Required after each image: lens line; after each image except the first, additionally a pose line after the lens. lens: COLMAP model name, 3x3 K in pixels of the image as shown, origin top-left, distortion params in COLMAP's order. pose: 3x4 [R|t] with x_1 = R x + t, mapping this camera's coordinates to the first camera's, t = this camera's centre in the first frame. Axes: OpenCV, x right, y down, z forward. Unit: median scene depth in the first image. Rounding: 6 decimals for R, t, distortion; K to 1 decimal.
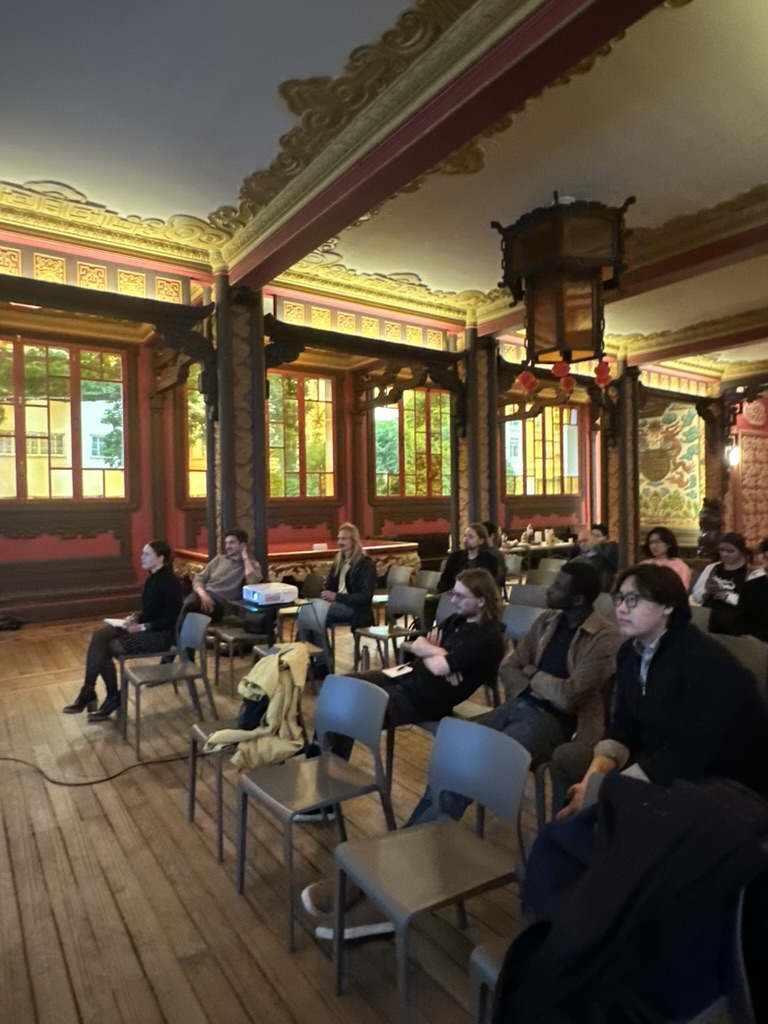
lens RADIAL K [[602.5, 0, 384.0], [0, 602.5, 512.0], [0, 0, 1]] dist [-0.003120, -0.000885]
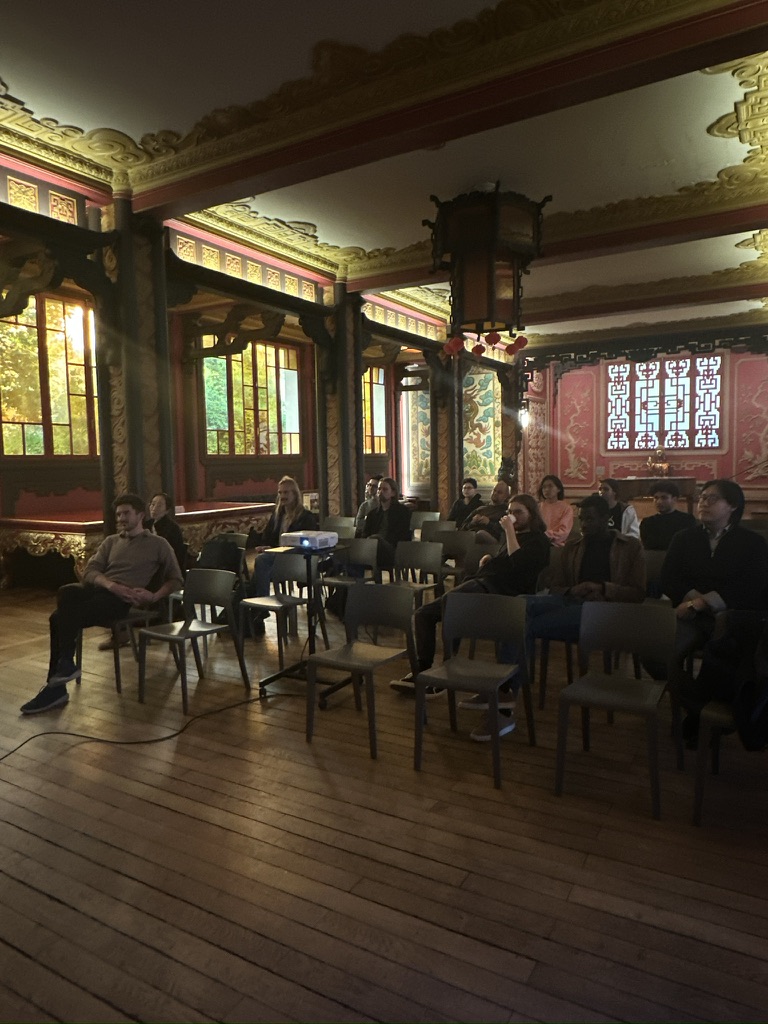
lens RADIAL K [[676.3, 0, 384.0], [0, 676.3, 512.0], [0, 0, 1]] dist [-0.000986, 0.000482]
pose [[0.911623, -0.034586, 0.409569, -0.280891], [0.013696, 0.998456, 0.053828, 0.012720], [-0.410798, -0.043461, 0.910690, -0.063715]]
